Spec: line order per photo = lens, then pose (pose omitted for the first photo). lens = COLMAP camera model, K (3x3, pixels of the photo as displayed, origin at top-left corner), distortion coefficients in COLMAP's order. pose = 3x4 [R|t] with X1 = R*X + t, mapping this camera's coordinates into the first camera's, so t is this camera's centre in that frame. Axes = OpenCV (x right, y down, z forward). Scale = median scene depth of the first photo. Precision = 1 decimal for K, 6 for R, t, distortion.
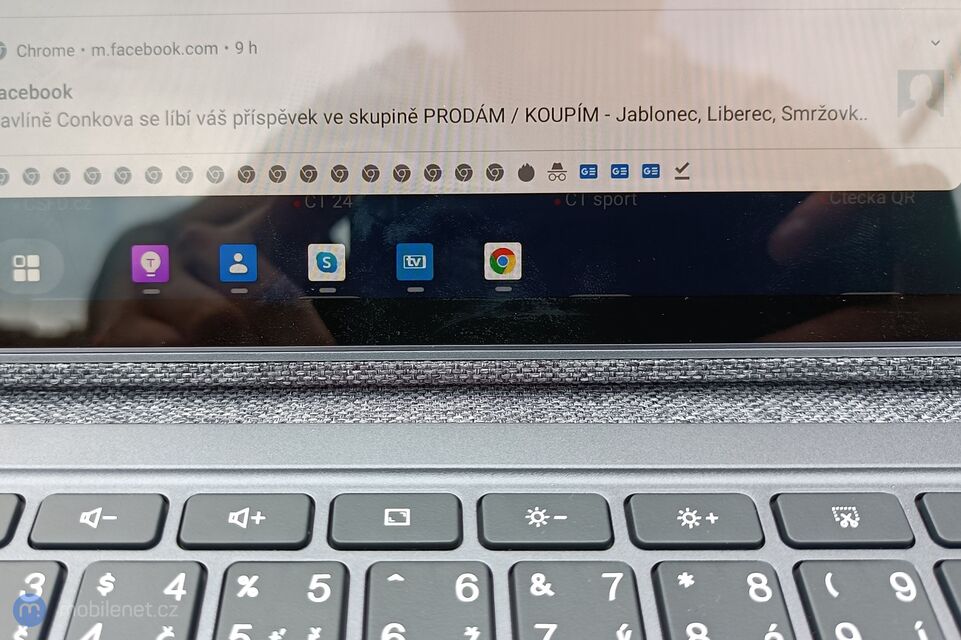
lens RADIAL K [[973.8, 0, 429.2], [0, 973.8, 271.5], [0, 0, 1]] dist [-0.023524, -0.011360]
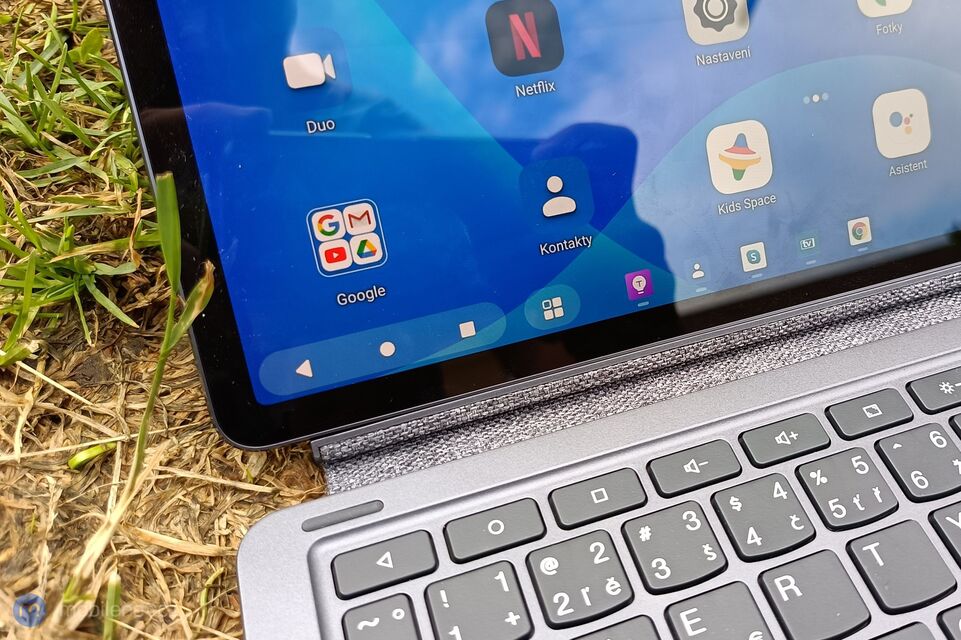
lens RADIAL K [[939.0, 0, 608.5], [0, 939.0, 267.4], [0, 0, 1]] dist [-0.011235, -0.016078]
pose [[0.929608, -0.211773, 0.301630, -0.721496], [0.184449, 0.975889, 0.116702, -0.193625], [-0.319072, -0.052852, 0.946256, -0.231552]]
